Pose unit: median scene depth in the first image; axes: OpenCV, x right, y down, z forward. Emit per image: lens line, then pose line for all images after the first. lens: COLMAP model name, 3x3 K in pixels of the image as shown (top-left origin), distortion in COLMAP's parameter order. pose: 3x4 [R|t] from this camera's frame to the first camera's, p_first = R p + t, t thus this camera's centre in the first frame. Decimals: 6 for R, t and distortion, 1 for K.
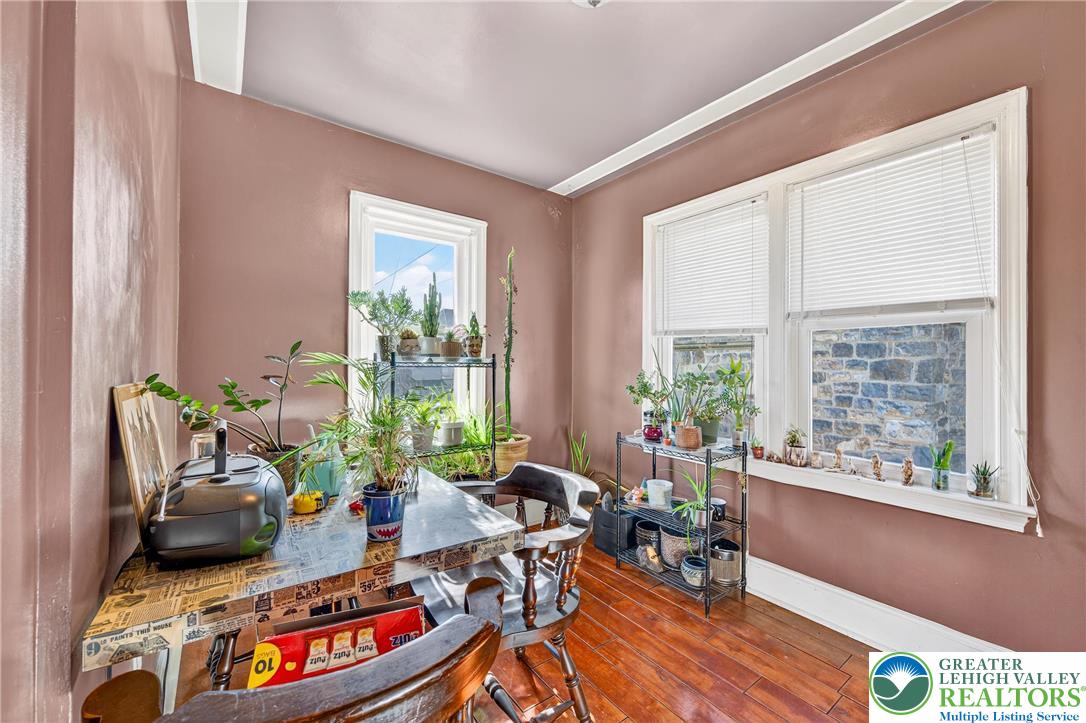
lens RADIAL K [[428.5, 0, 544.5], [0, 428.5, 364.2], [0, 0, 1]] dist [-0.000746, 0.000030]
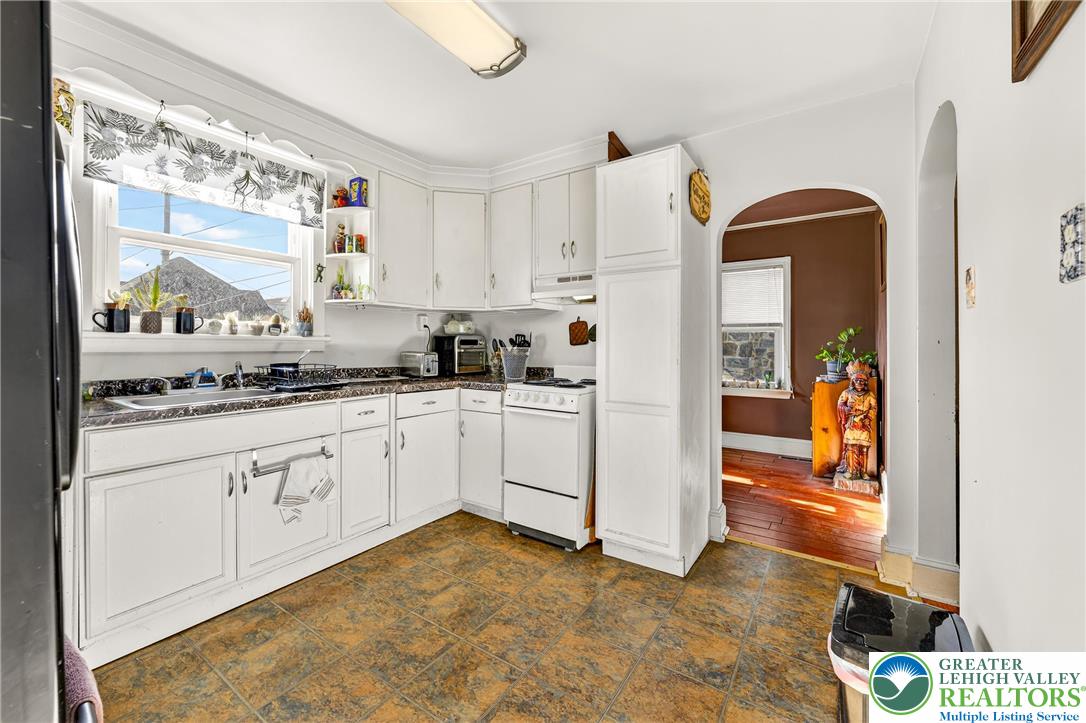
lens RADIAL K [[428.5, 0, 542.7], [0, 428.5, 350.0], [0, 0, 1]] dist [-0.000746, 0.000030]
pose [[0.948811, -0.005907, 0.315789, -1.476553], [0.003244, 0.999955, 0.008960, -0.001206], [-0.315828, -0.007477, 0.948787, -1.306091]]
